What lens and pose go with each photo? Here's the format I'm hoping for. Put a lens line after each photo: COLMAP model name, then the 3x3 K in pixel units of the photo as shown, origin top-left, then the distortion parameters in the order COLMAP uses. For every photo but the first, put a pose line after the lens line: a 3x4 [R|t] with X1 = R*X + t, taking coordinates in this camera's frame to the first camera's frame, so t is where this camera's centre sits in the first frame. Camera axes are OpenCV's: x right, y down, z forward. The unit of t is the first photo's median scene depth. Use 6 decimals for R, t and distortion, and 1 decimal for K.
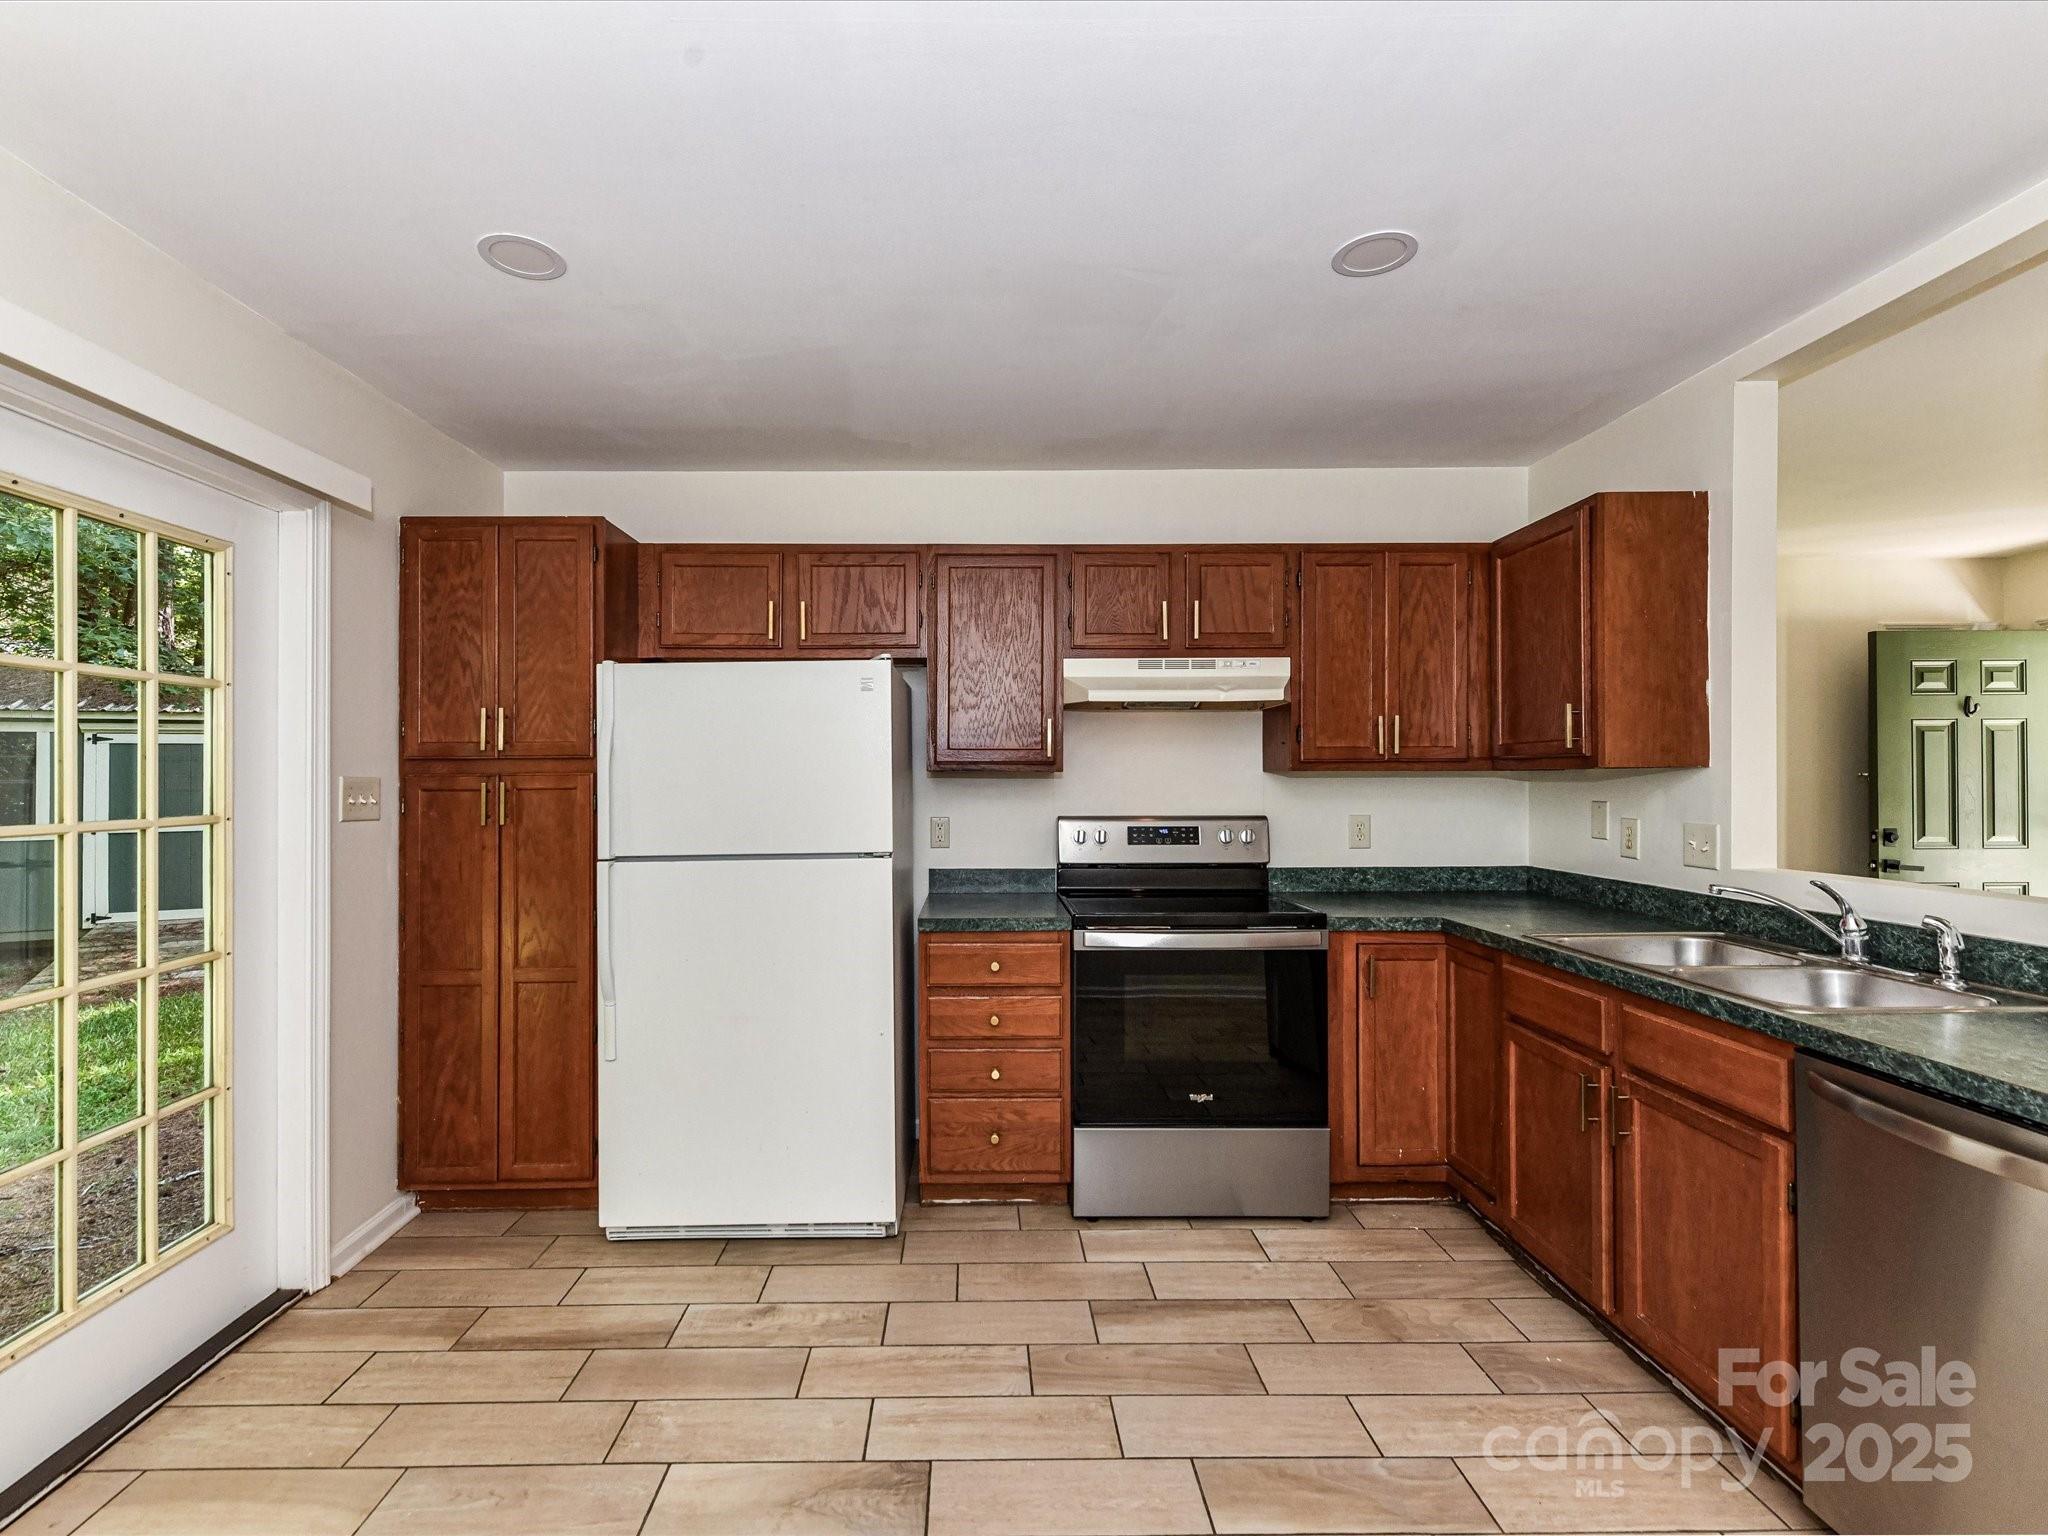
lens RADIAL K [[912.1, 0, 1022.1], [0, 912.1, 781.5], [0, 0, 1]] dist [0.006968, -0.003868]
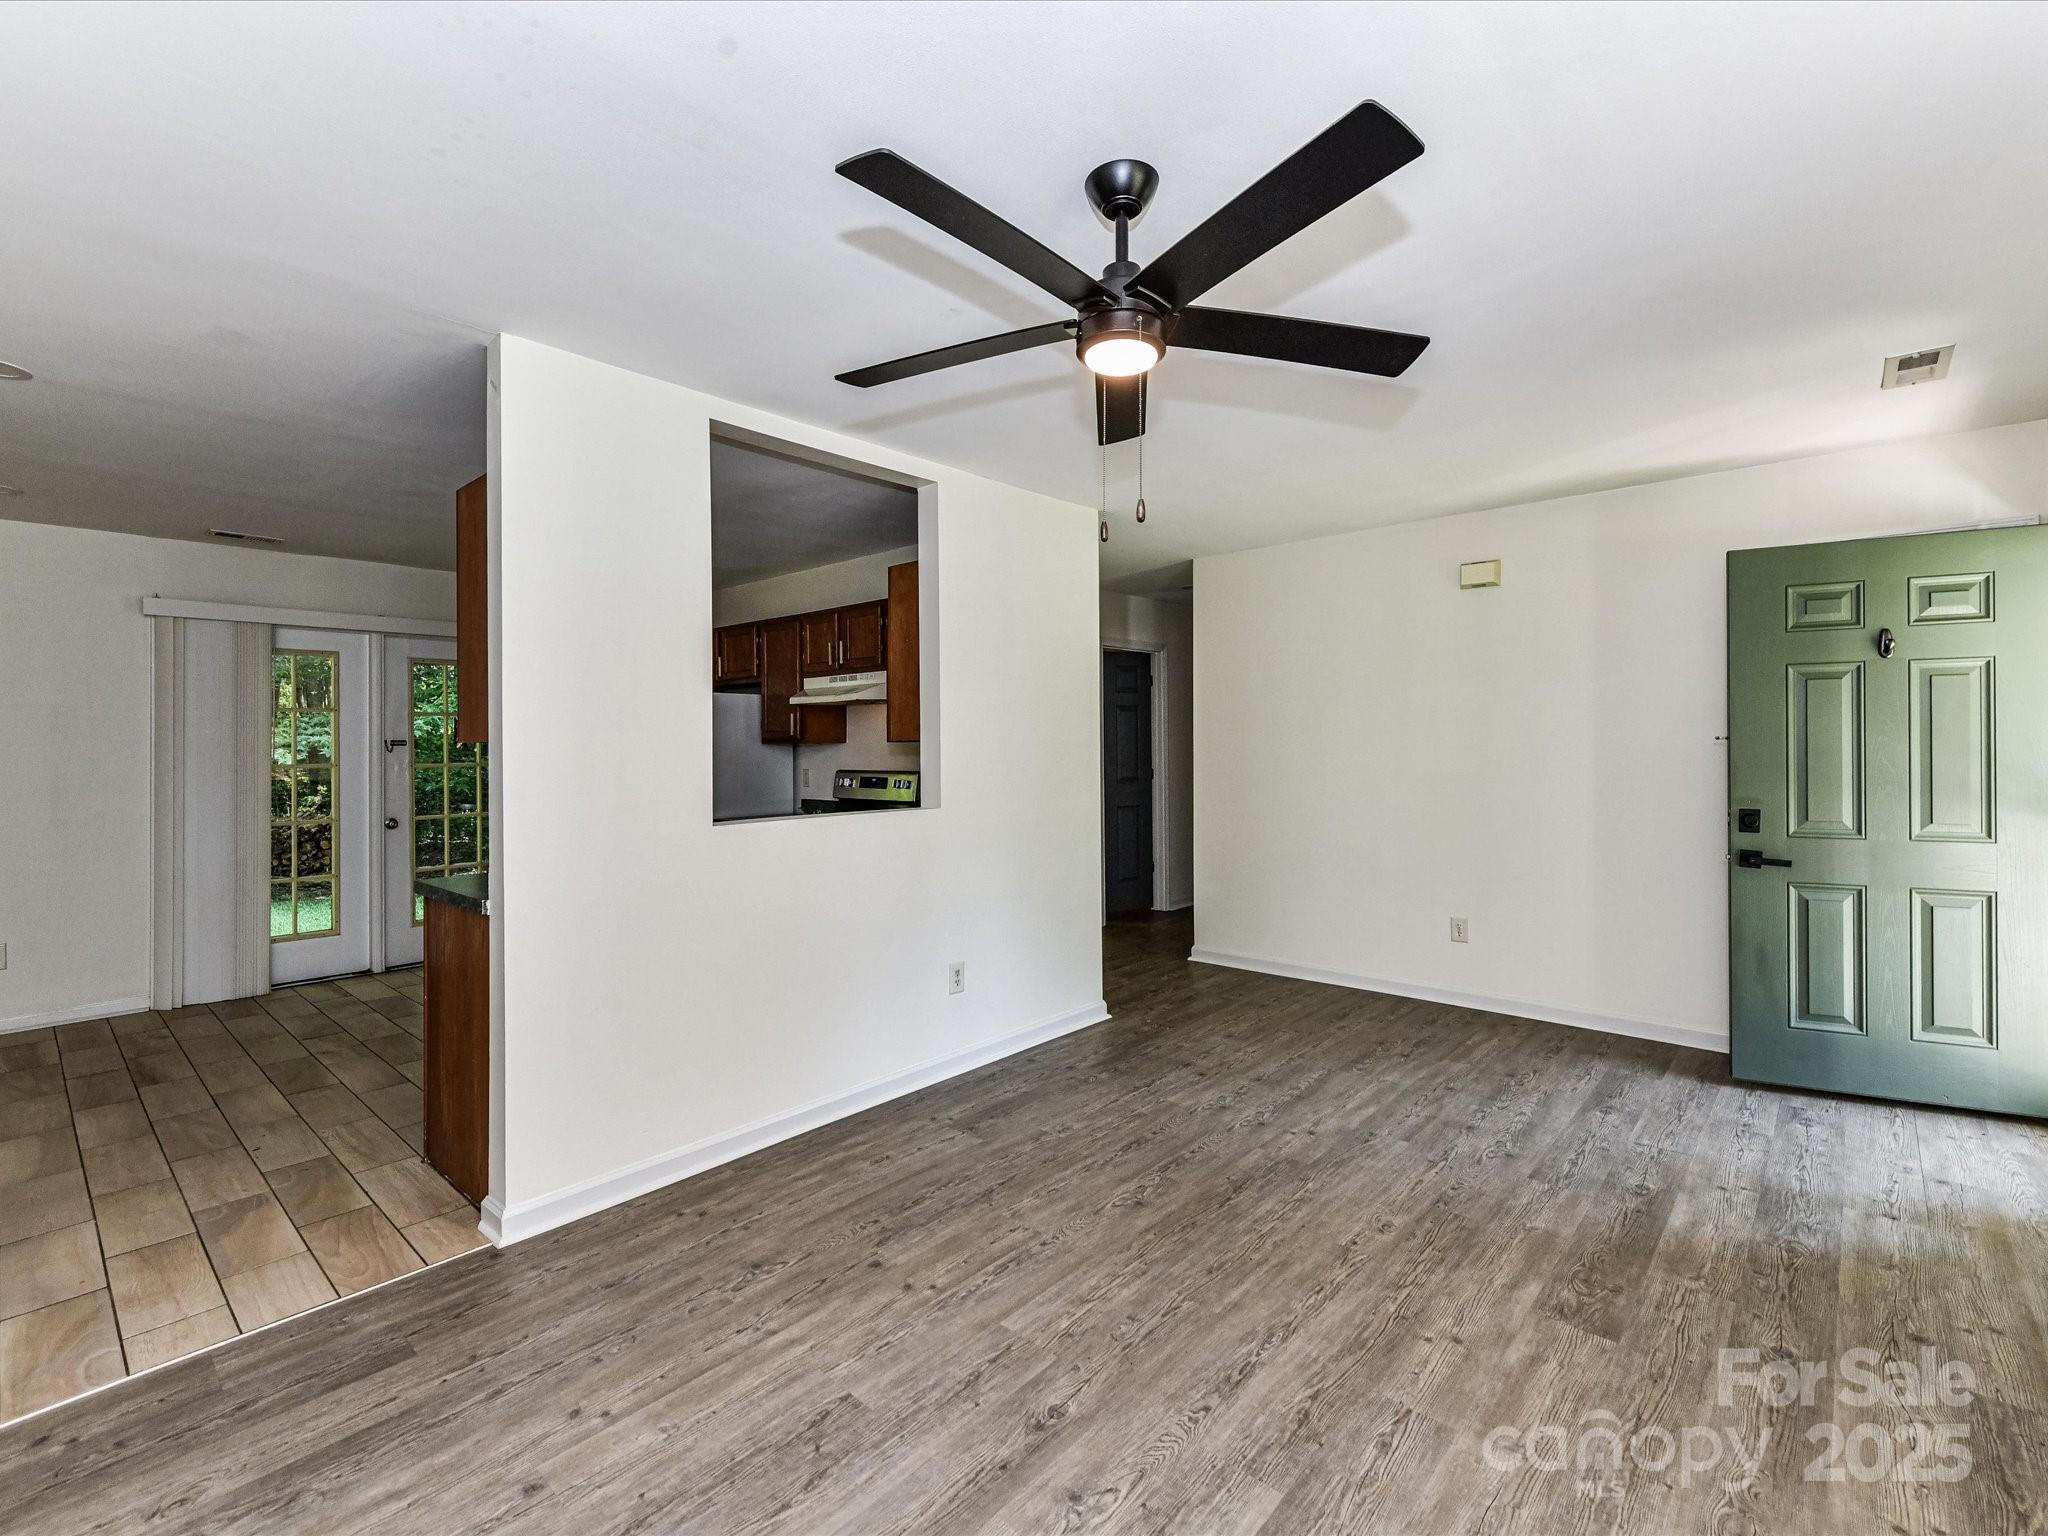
lens RADIAL K [[912.1, 0, 1030.7], [0, 912.1, 747.8], [0, 0, 1]] dist [0.006968, -0.003868]
pose [[0.744601, -0.000306, -0.667509, 1.668574], [0.005296, 0.999971, 0.005449, -0.010840], [0.667488, -0.007593, 0.744581, -0.005249]]
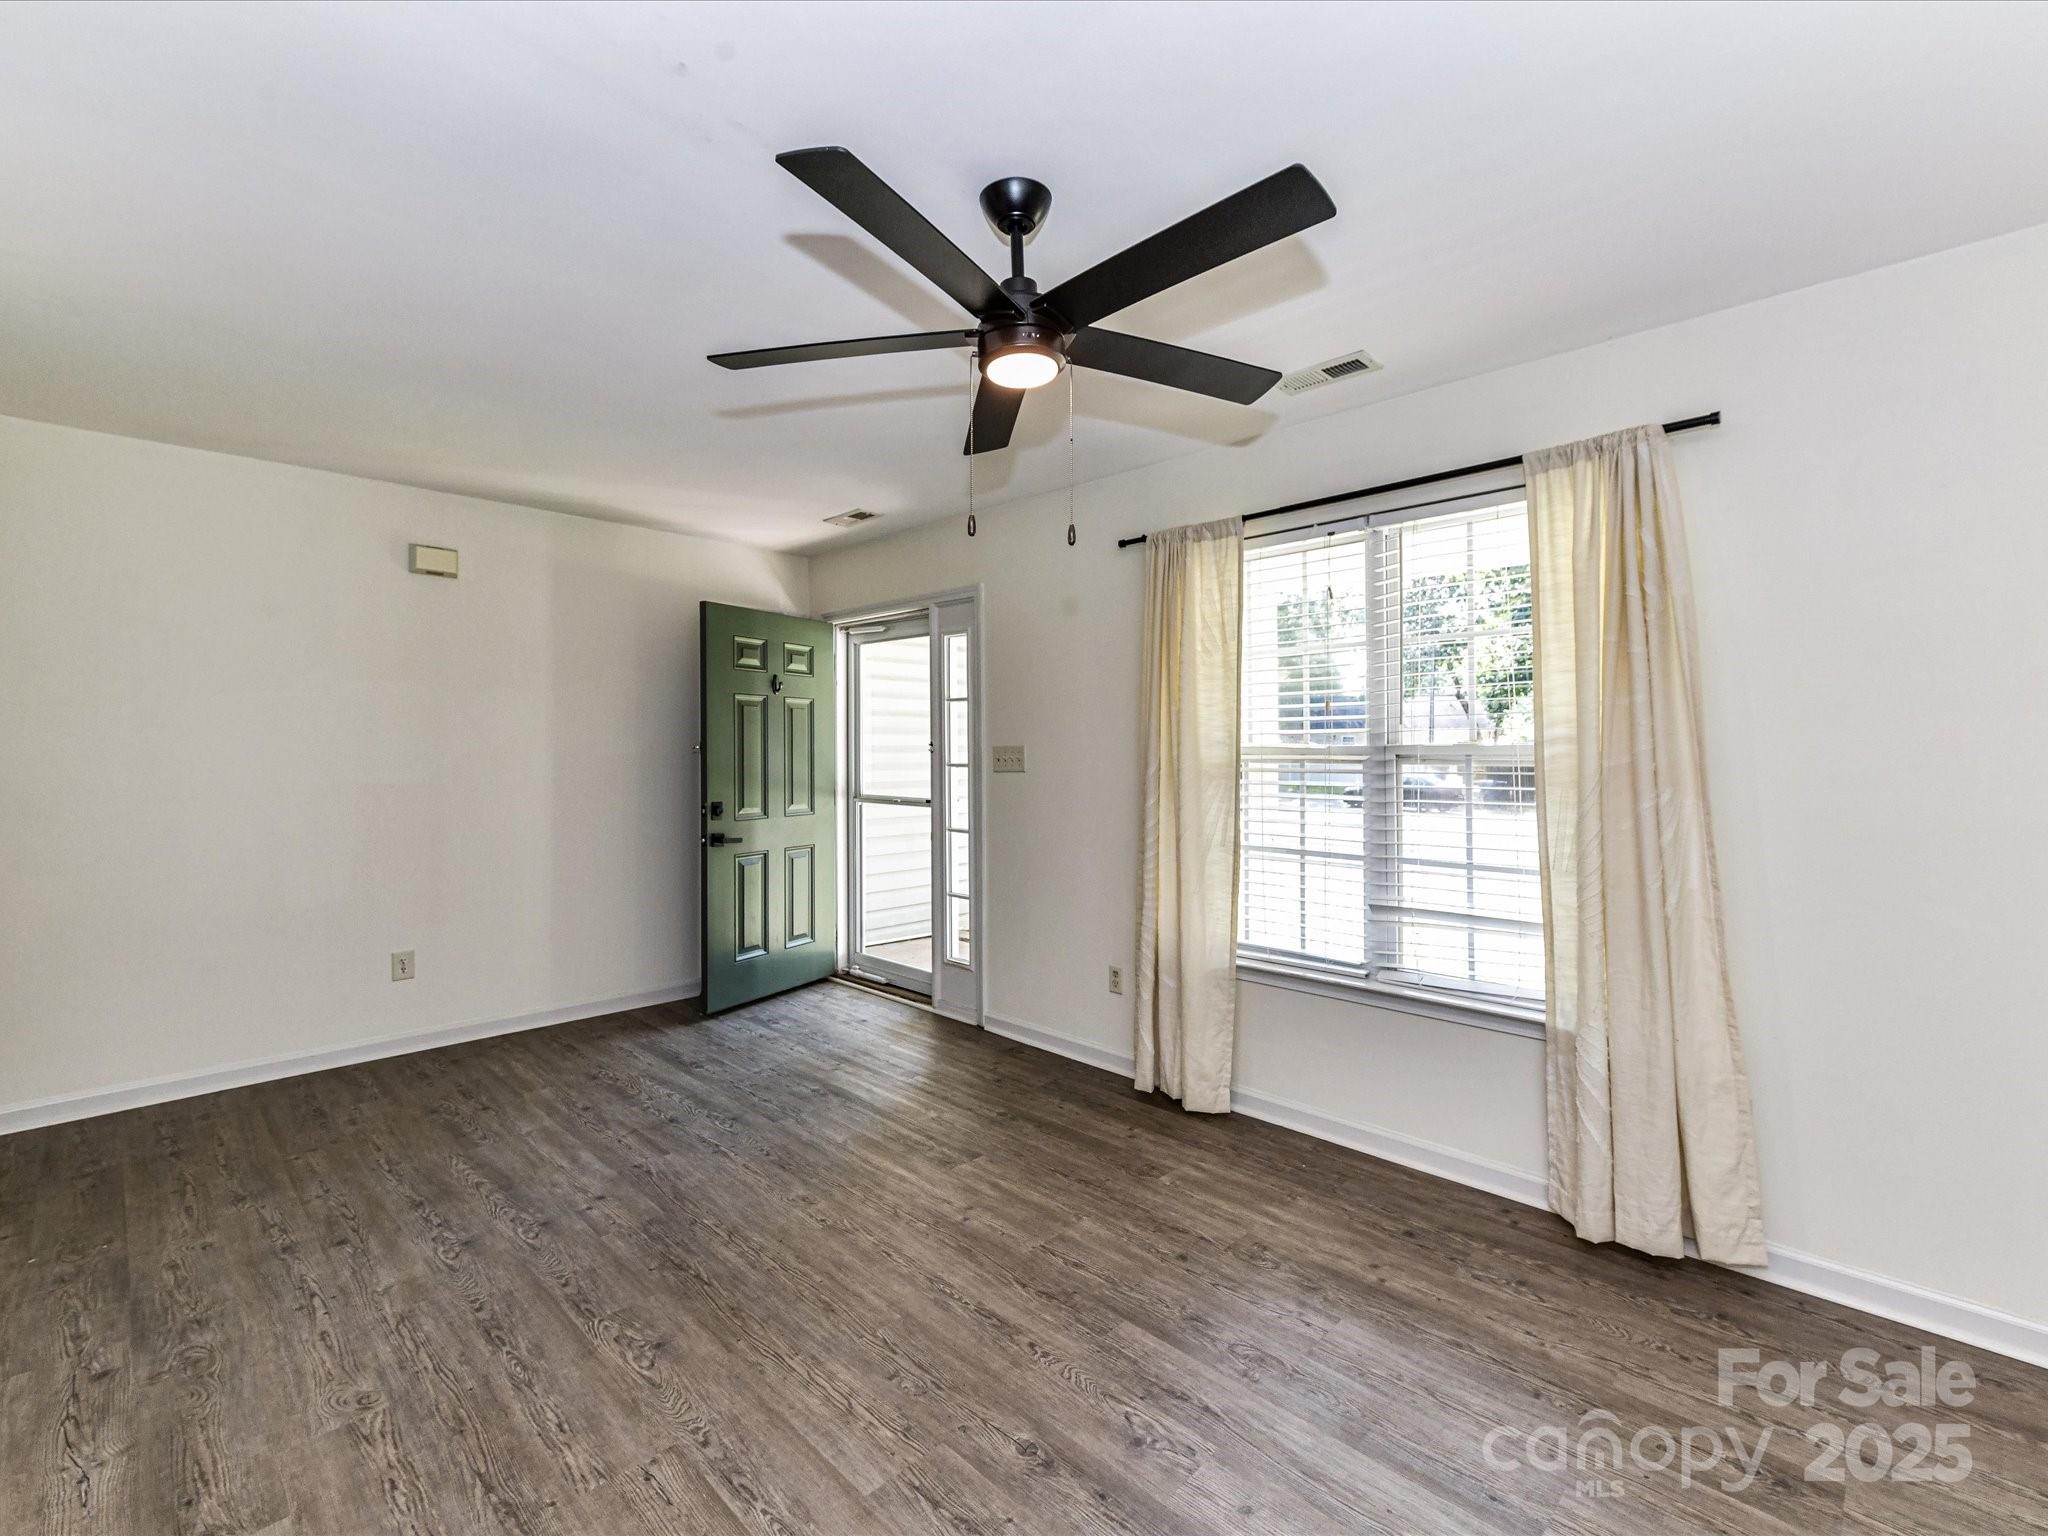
lens RADIAL K [[912.1, 0, 1018.7], [0, 912.1, 740.5], [0, 0, 1]] dist [0.006968, -0.003868]
pose [[0.704677, 0.013141, 0.709406, 0.782301], [-0.004702, 0.999893, -0.013852, -0.003425], [-0.709512, 0.006426, 0.704664, 0.055814]]
